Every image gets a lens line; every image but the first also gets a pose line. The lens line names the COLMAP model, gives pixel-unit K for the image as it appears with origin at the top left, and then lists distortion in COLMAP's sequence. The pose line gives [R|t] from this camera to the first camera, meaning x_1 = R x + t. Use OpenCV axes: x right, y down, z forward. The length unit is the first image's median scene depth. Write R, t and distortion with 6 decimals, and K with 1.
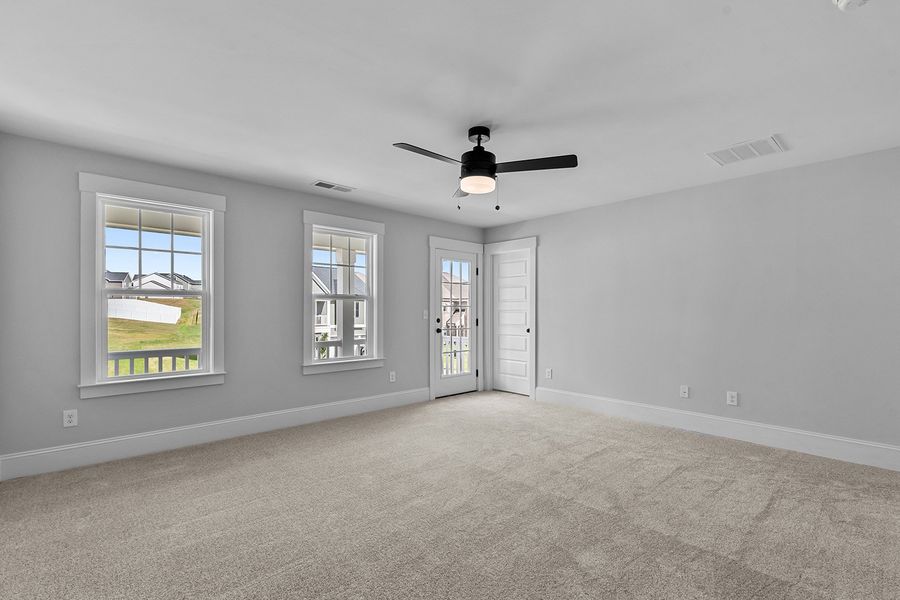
lens RADIAL K [[400.6, 0, 452.8], [0, 400.6, 312.7], [0, 0, 1]] dist [0.002355, 0.000471]
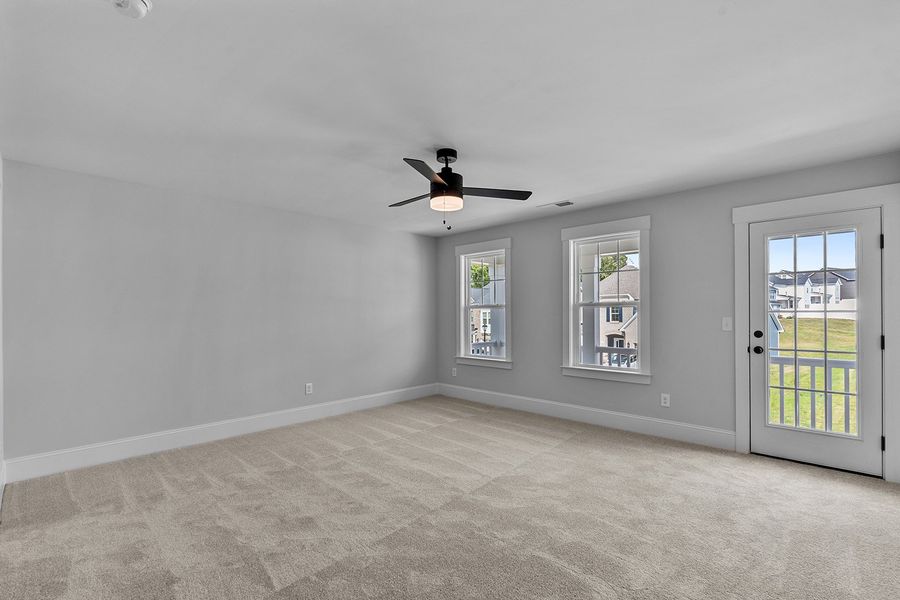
lens RADIAL K [[400.6, 0, 452.8], [0, 400.6, 312.7], [0, 0, 1]] dist [0.002355, 0.000471]
pose [[0.093137, -0.007833, -0.995622, 0.615969], [-0.003642, 0.999960, -0.008208, -0.008597], [0.995647, 0.004391, 0.093105, 0.493737]]
